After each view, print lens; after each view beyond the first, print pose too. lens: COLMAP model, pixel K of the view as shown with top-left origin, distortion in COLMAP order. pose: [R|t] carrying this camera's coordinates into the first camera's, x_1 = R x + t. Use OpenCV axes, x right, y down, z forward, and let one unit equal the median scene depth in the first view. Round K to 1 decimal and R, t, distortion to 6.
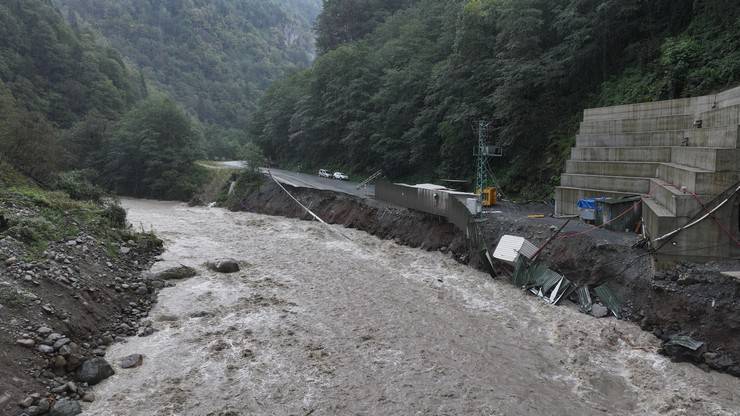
lens RADIAL K [[520.2, 0, 370.0], [0, 520.2, 208.0], [0, 0, 1]] dist [0.004596, 0.004600]
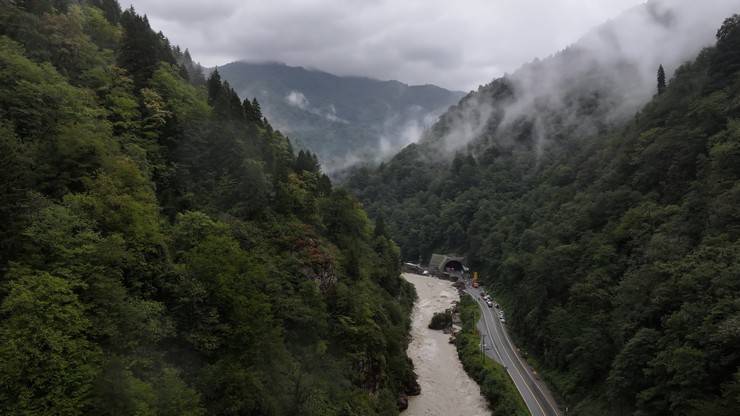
lens RADIAL K [[520.2, 0, 370.0], [0, 520.2, 208.0], [0, 0, 1]] dist [0.004596, 0.004600]
pose [[0.961454, 0.007846, 0.274854, -2.497438], [0.016319, 0.996203, -0.085522, -0.218100], [-0.274481, 0.086711, 0.957675, -5.938134]]
